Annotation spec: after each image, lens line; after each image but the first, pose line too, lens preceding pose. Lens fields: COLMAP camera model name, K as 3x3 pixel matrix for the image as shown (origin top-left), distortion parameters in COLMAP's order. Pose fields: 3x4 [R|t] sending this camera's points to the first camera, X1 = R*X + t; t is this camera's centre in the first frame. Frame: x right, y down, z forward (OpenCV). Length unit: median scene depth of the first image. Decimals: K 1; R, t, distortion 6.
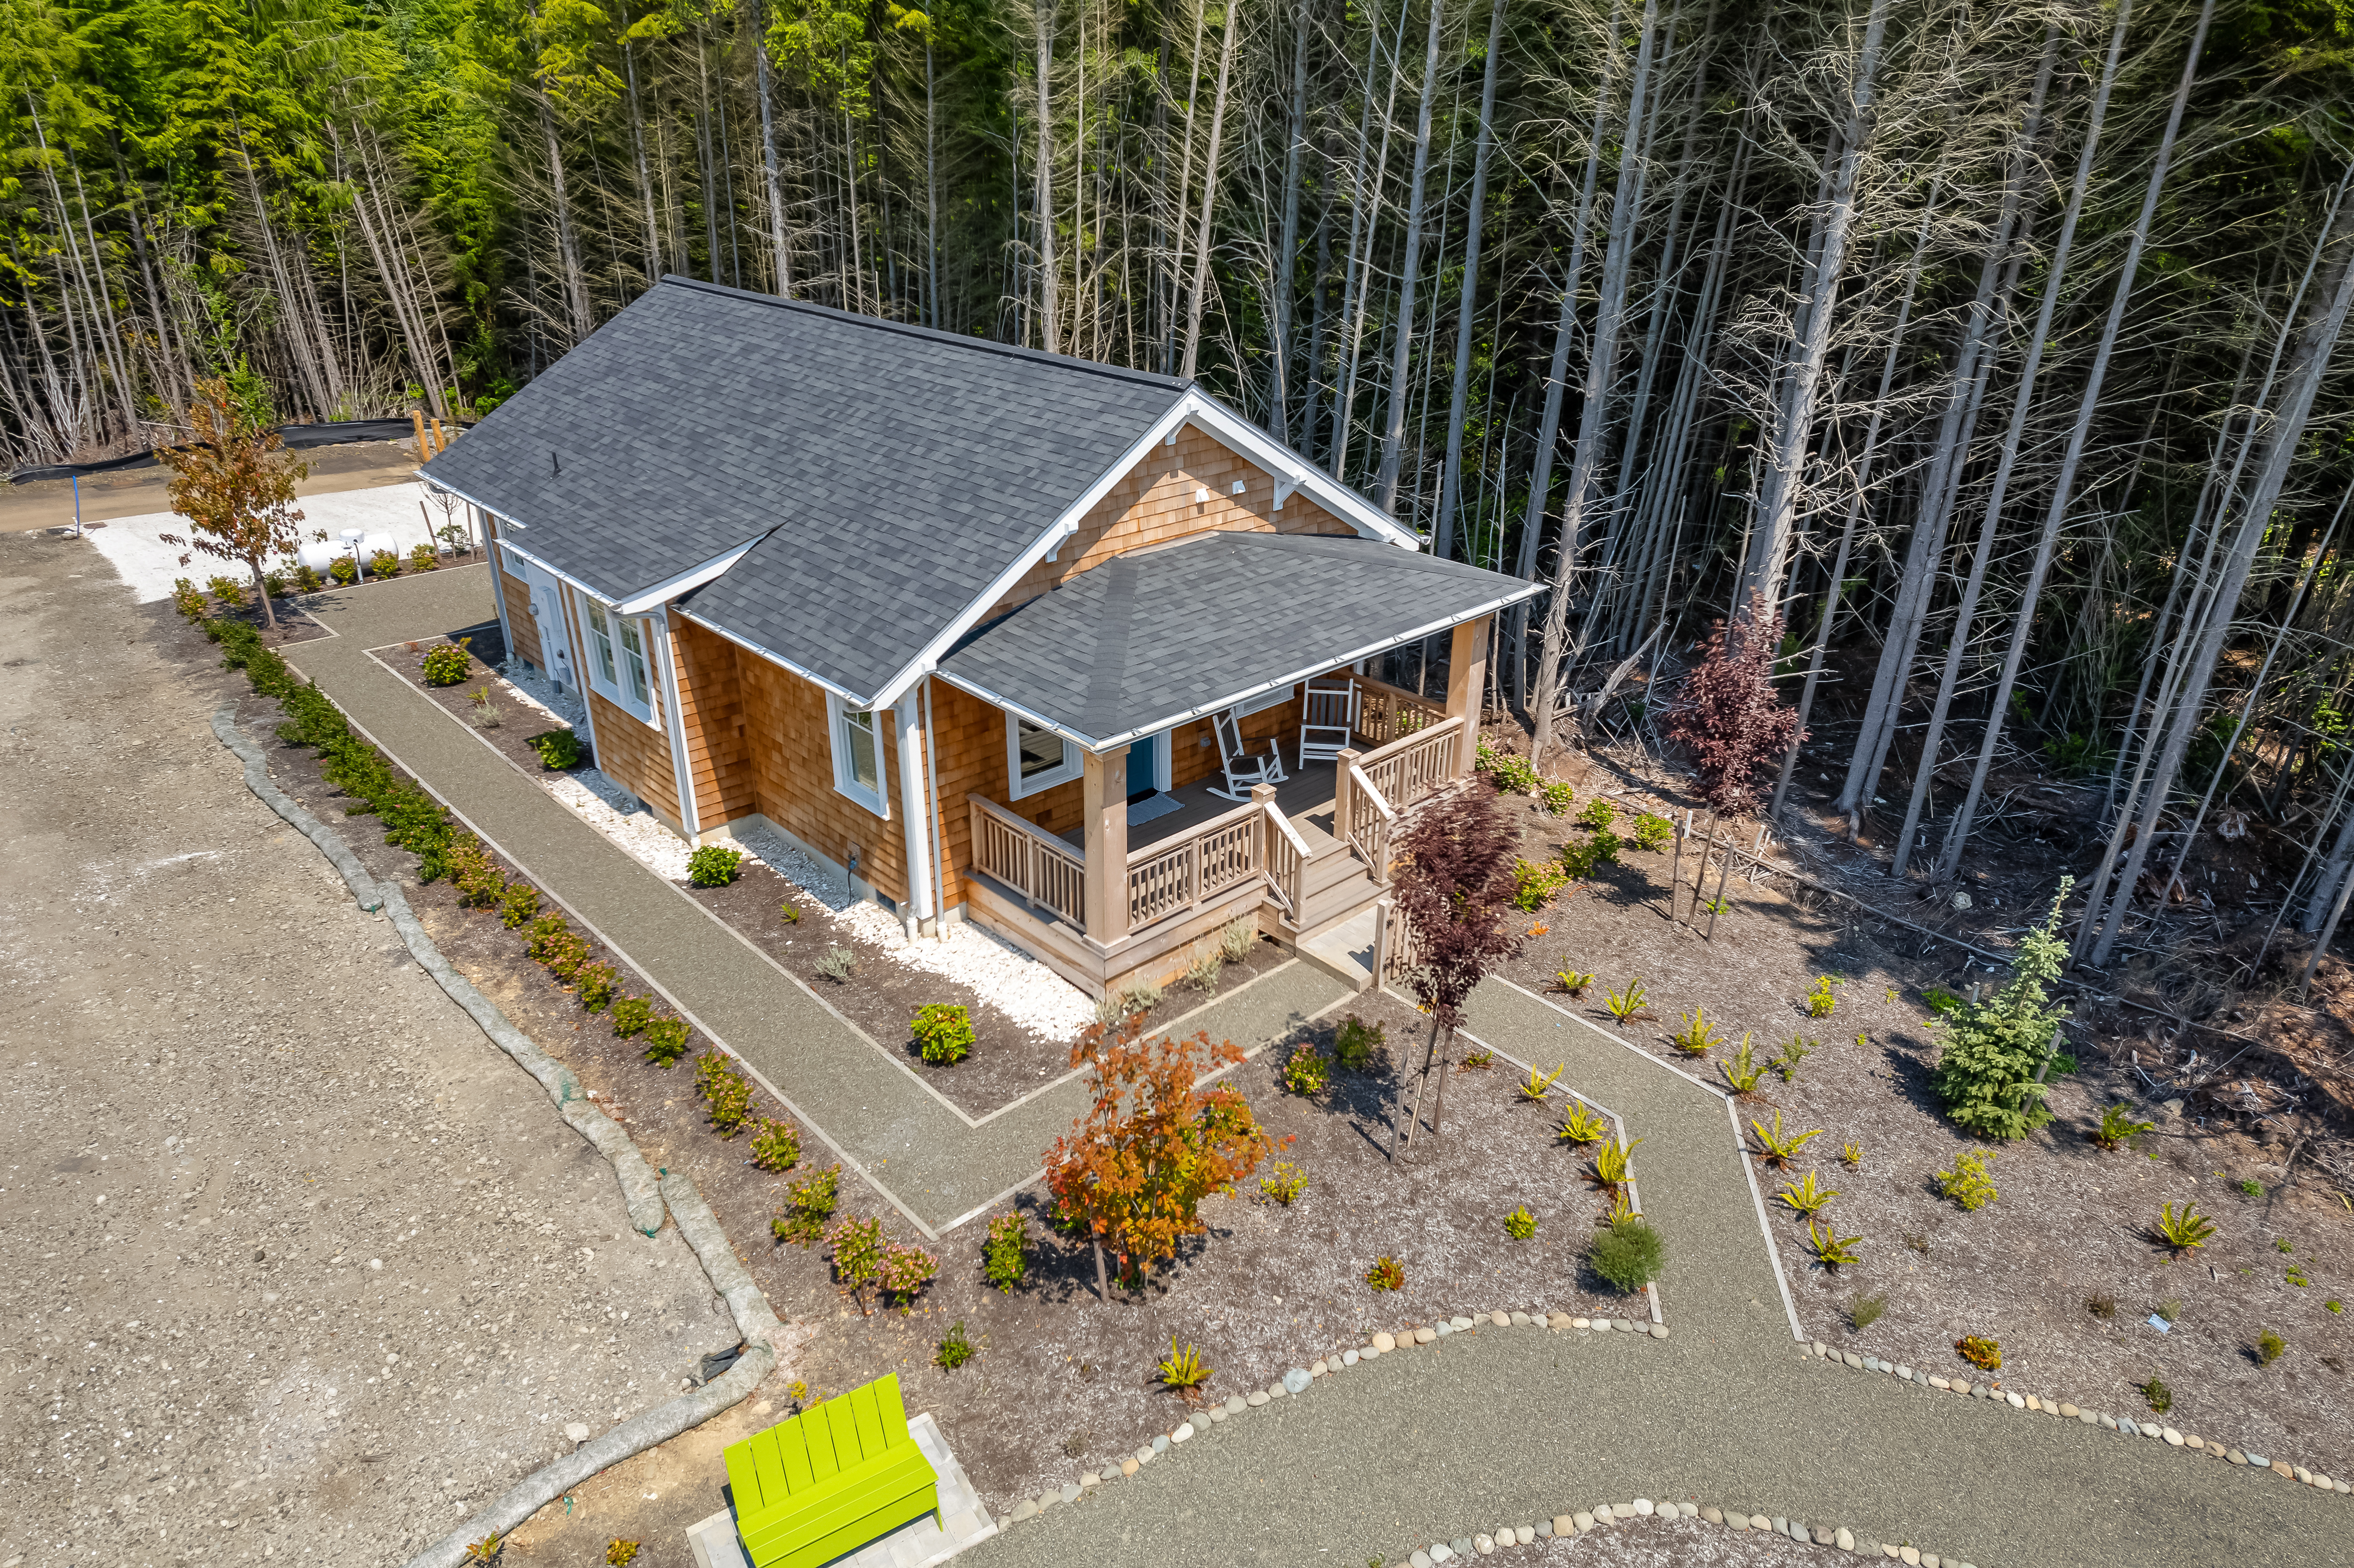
lens RADIAL K [[1501.4, 0, 1171.5], [0, 1501.4, 826.3], [0, 0, 1]] dist [0.055326, -0.035848]
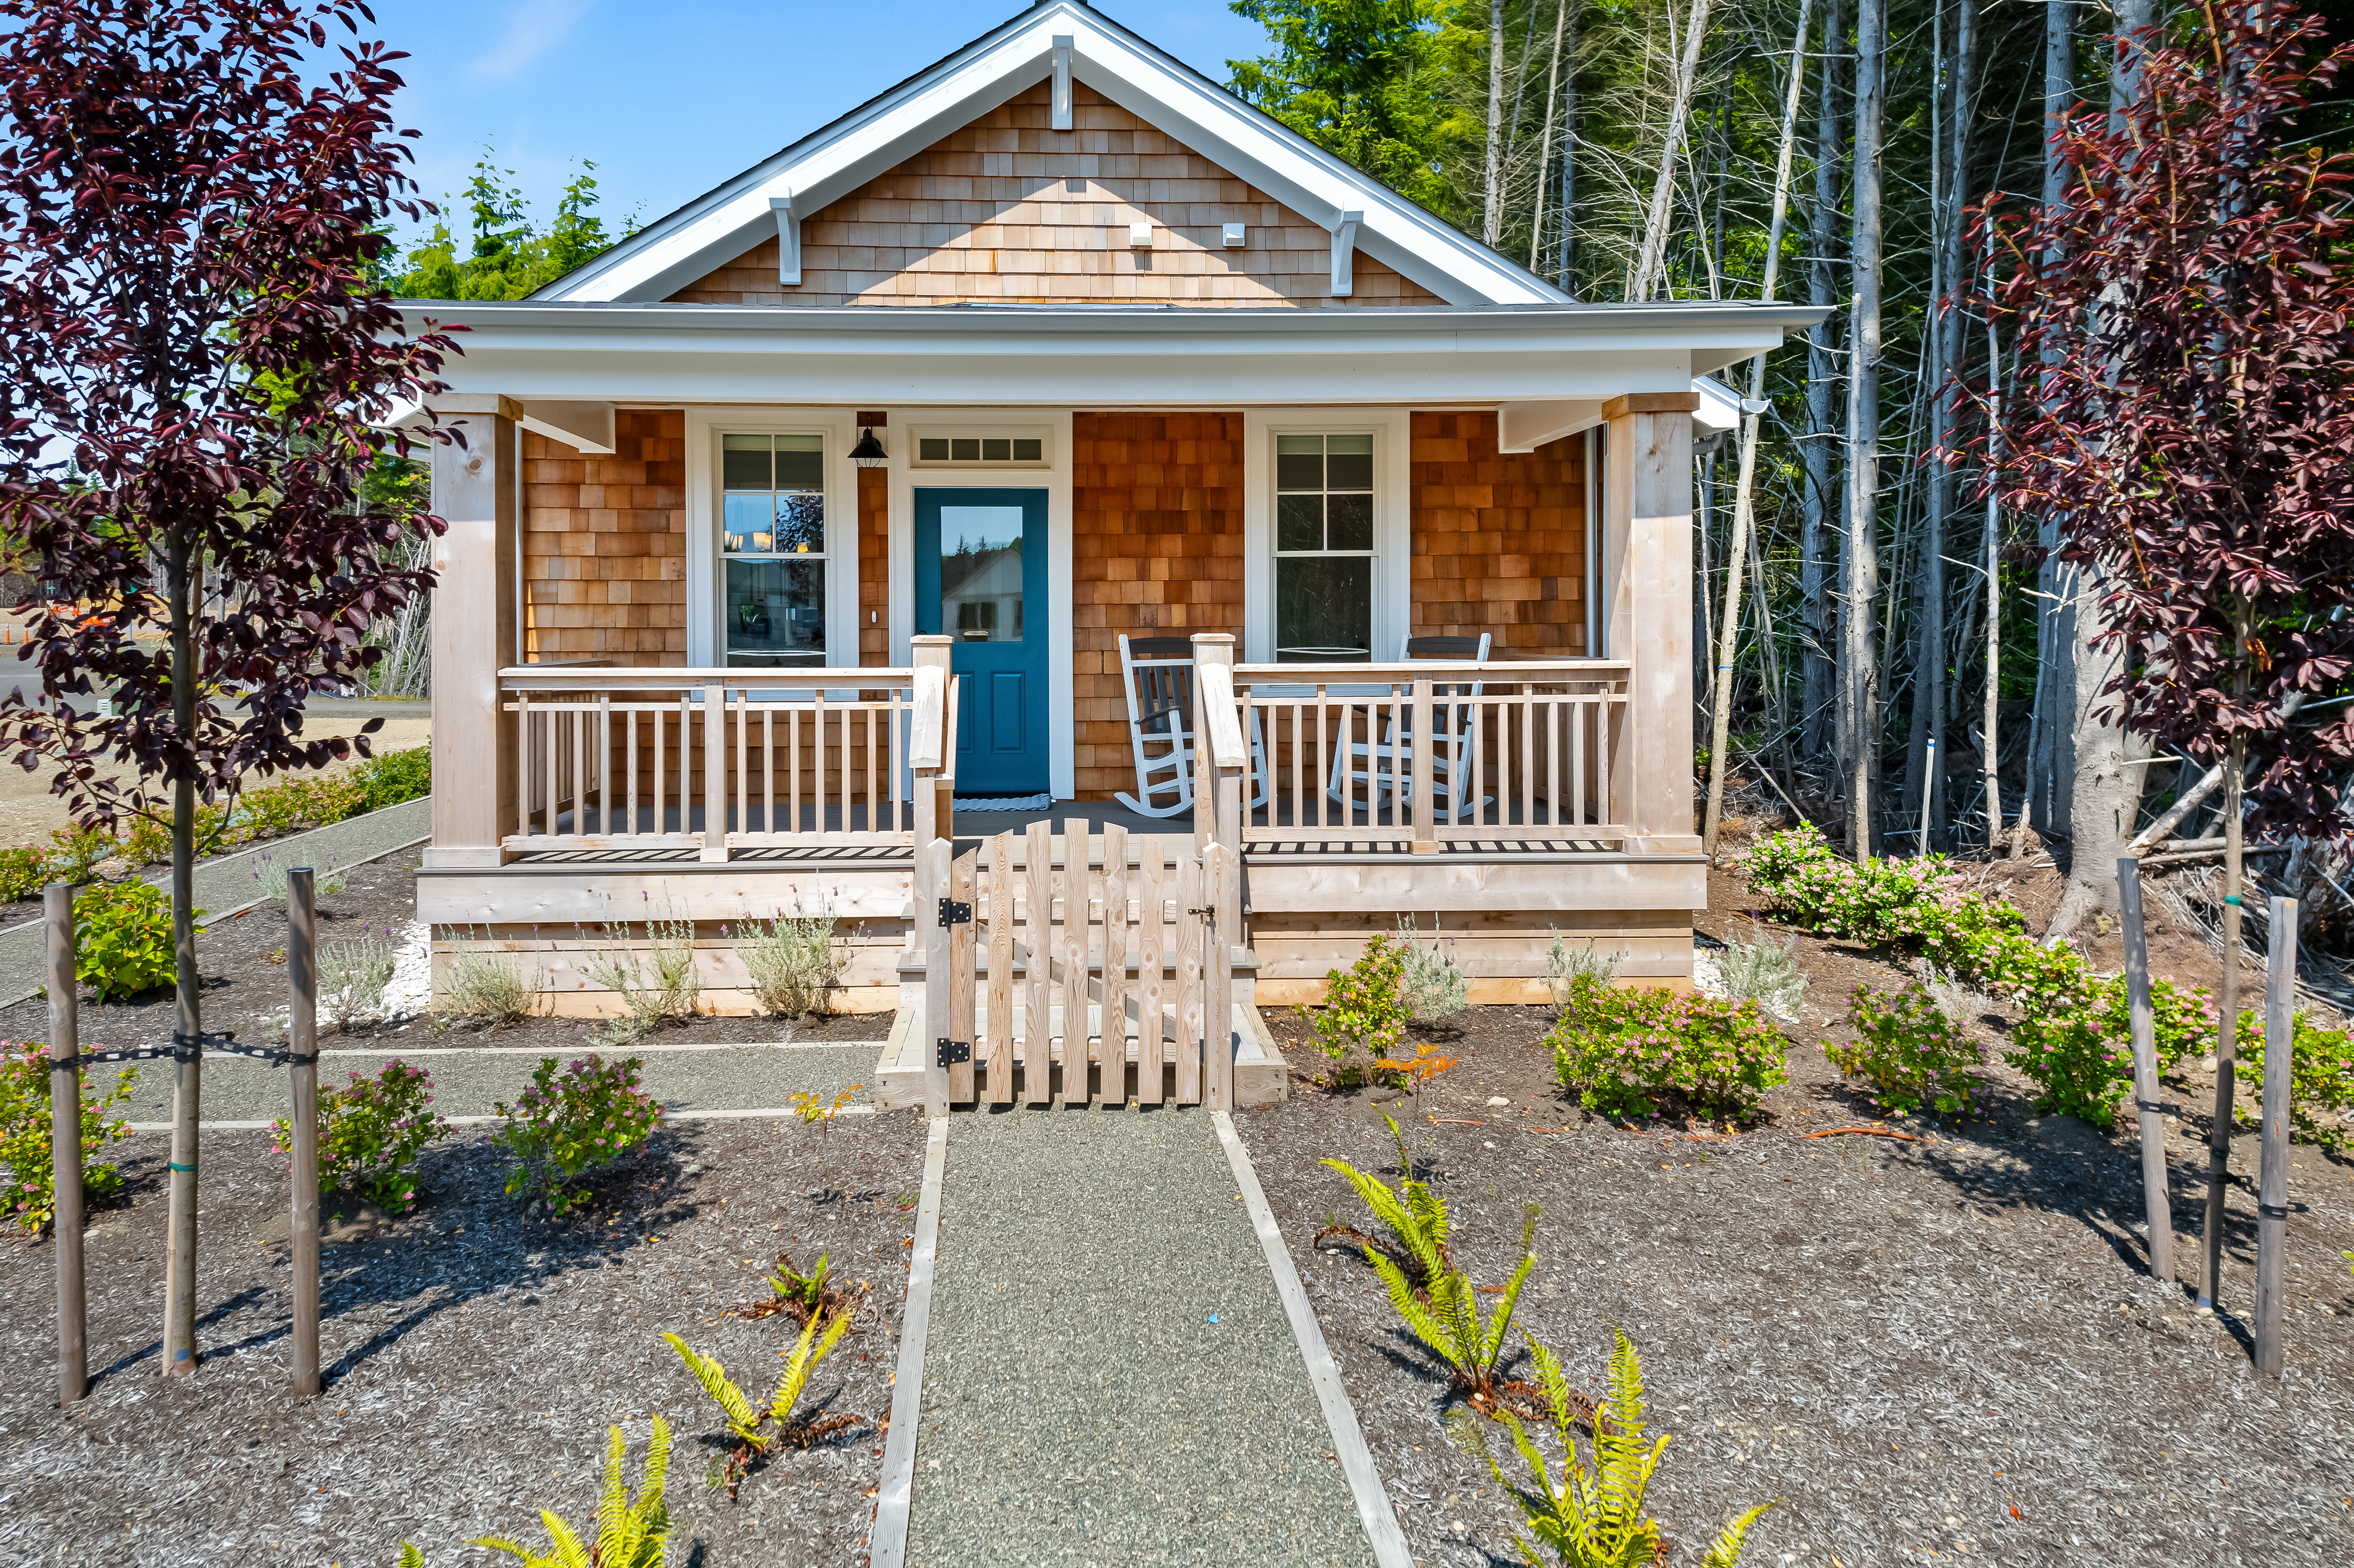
lens RADIAL K [[1489.9, 0, 1177.5], [0, 1489.9, 705.8], [0, 0, 1]] dist [0.047096, -0.001011]
pose [[0.737216, -0.006108, -0.675630, 0.393464], [-0.301031, 0.892257, -0.336538, 0.114970], [0.604891, 0.451487, 0.655947, 0.709910]]
